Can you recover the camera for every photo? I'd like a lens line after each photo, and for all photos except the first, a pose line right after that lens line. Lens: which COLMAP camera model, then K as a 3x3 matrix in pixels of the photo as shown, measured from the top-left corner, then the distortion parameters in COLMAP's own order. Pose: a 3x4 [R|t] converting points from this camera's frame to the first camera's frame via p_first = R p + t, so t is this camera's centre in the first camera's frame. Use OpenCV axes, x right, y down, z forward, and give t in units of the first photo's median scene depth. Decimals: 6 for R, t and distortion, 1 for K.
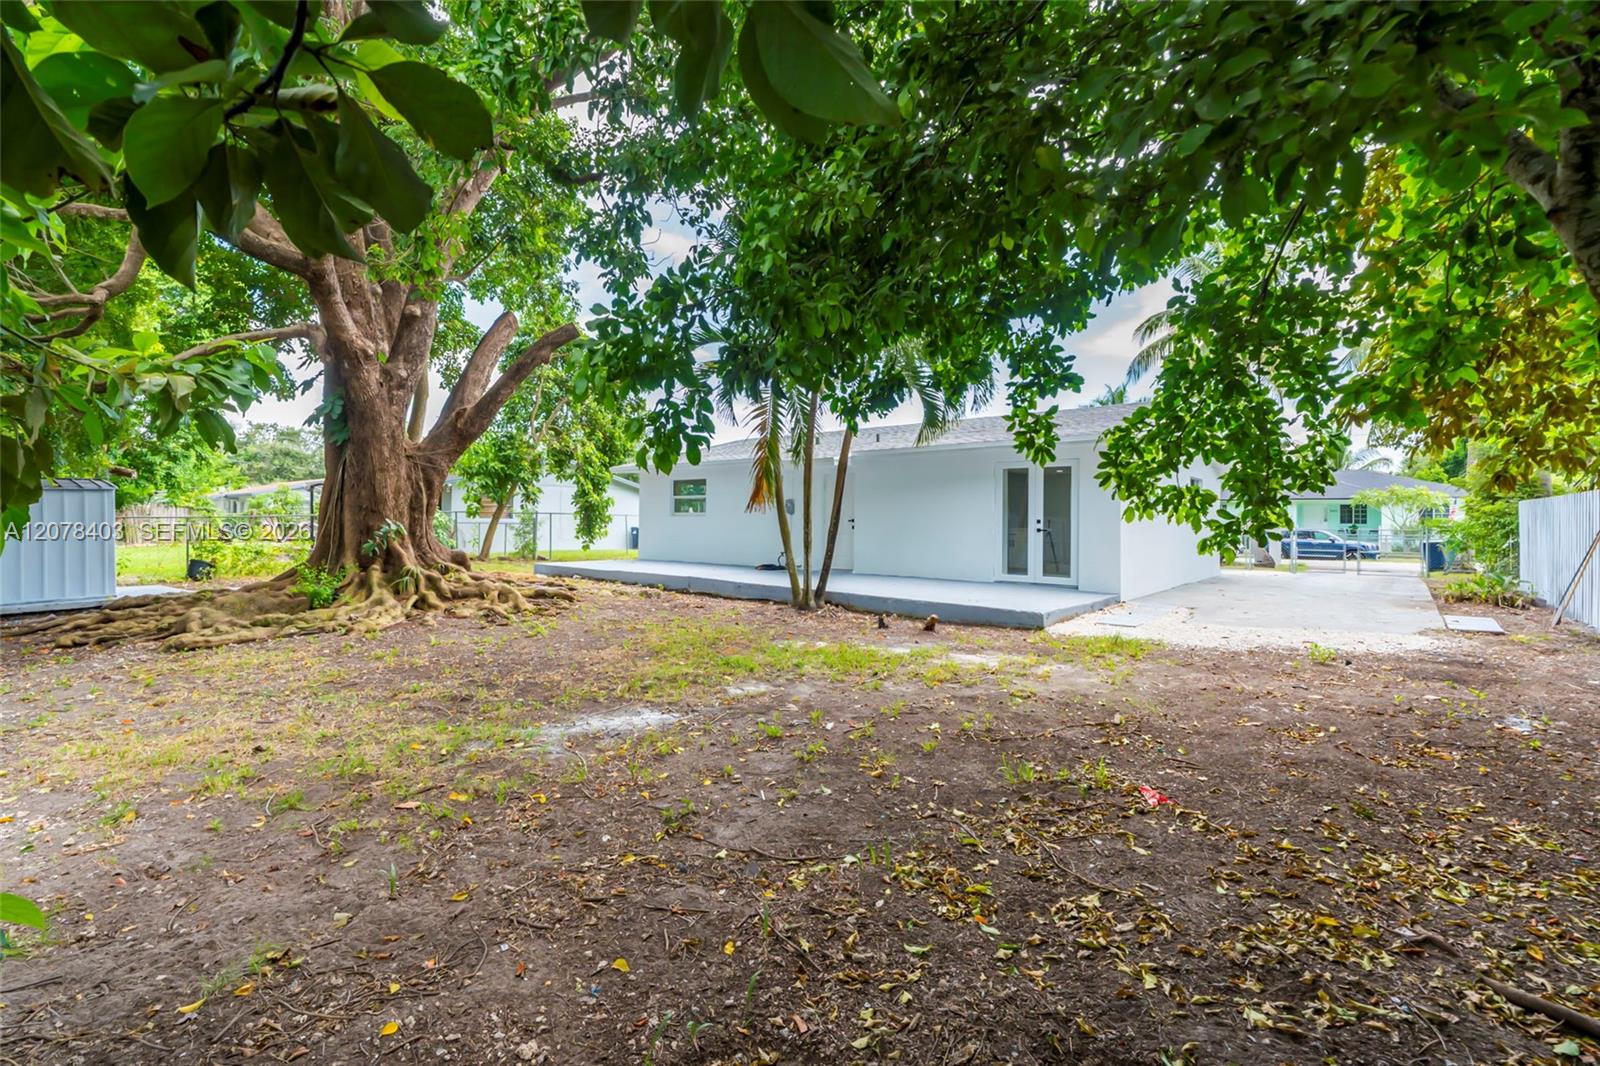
lens RADIAL K [[750.0, 0, 814.1], [0, 750.0, 527.8], [0, 0, 1]] dist [-0.019921, 0.006347]
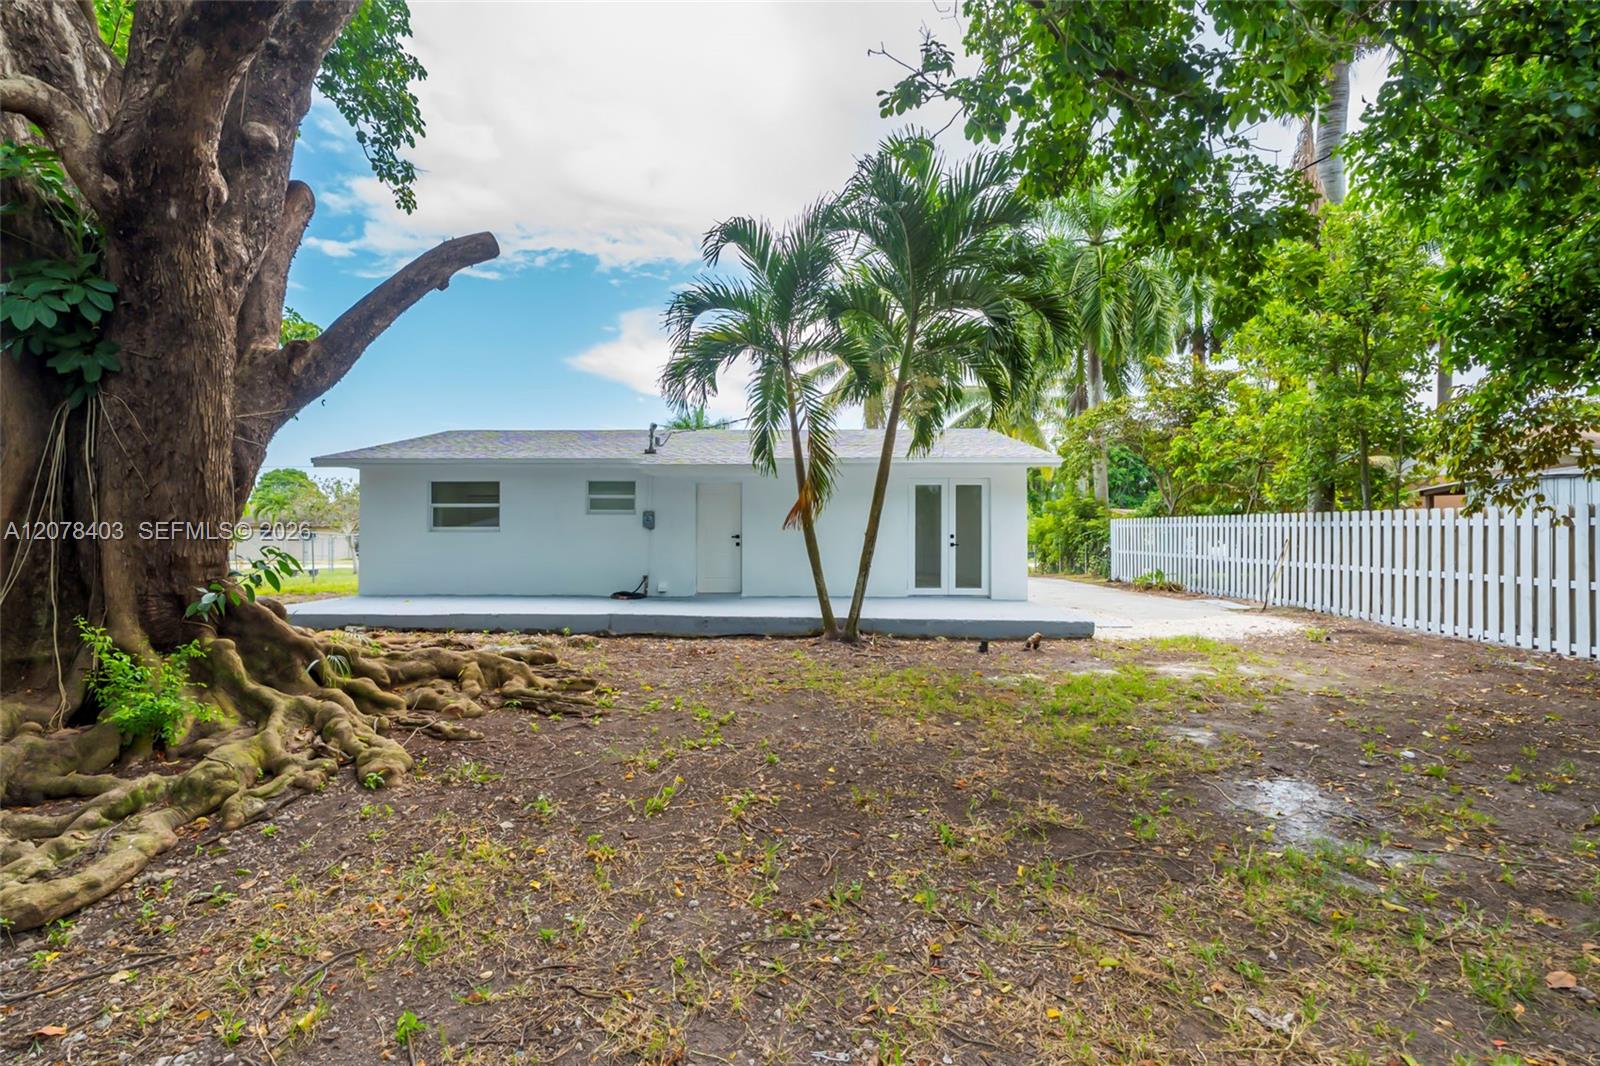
lens RADIAL K [[732.9, 0, 804.6], [0, 732.9, 527.1], [0, 0, 1]] dist [-0.018252, 0.001803]
pose [[0.763236, 0.000510, 0.646119, -0.575732], [0.010397, 0.999861, -0.013072, -0.011000], [-0.646036, 0.016695, 0.763125, 0.381299]]
